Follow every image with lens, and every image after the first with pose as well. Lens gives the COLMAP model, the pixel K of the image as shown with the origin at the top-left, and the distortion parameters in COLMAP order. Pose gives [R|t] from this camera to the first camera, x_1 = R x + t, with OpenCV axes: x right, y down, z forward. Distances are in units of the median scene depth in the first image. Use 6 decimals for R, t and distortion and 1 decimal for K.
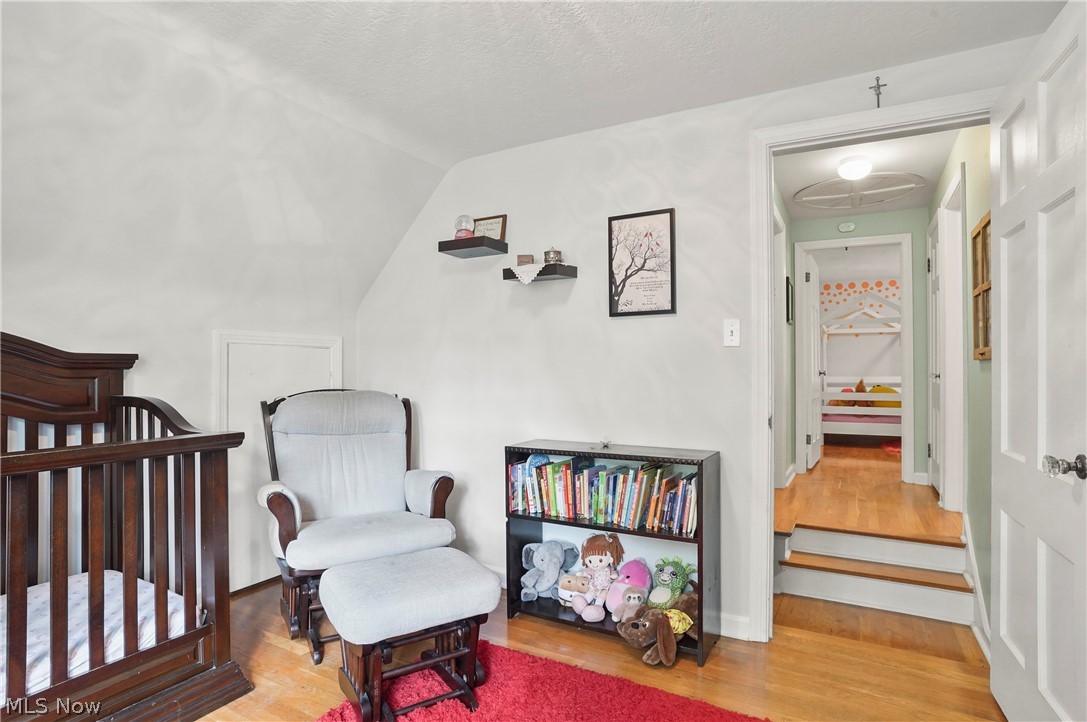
lens RADIAL K [[568.3, 0, 542.2], [0, 568.3, 366.2], [0, 0, 1]] dist [-0.079296, 0.044393]
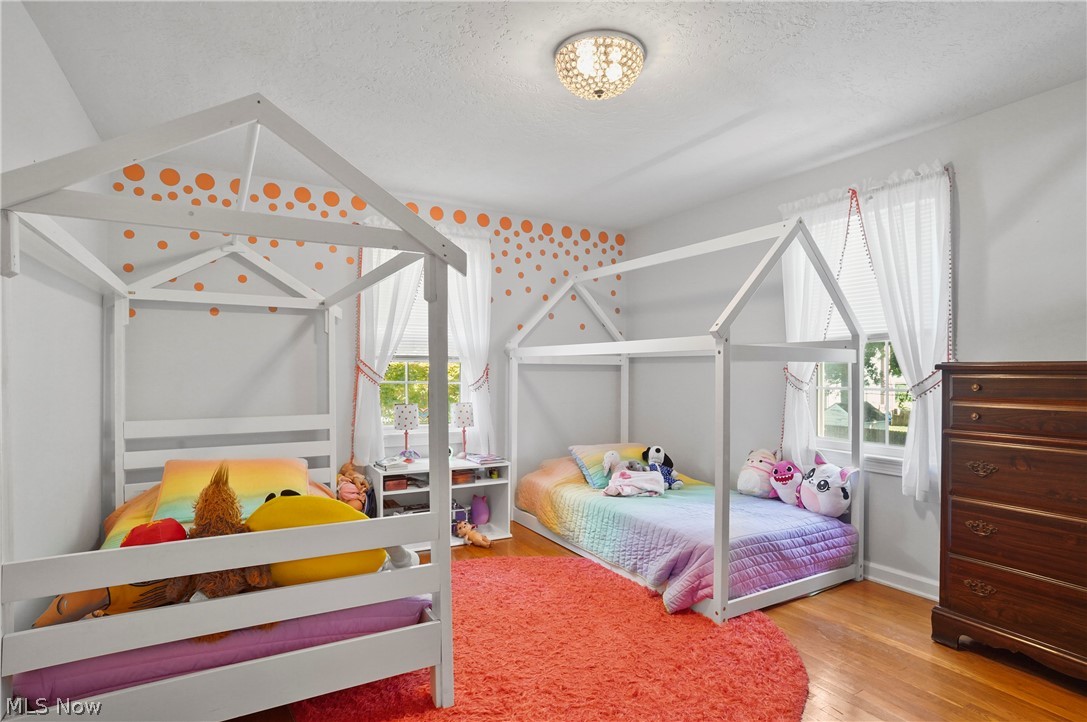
lens RADIAL K [[568.3, 0, 542.2], [0, 568.3, 366.2], [0, 0, 1]] dist [-0.079296, 0.044393]
pose [[0.514485, 0.003612, 0.857492, 0.358508], [-0.006864, 0.999976, -0.000094, -0.018468], [-0.857472, -0.005837, 0.514498, 0.617540]]
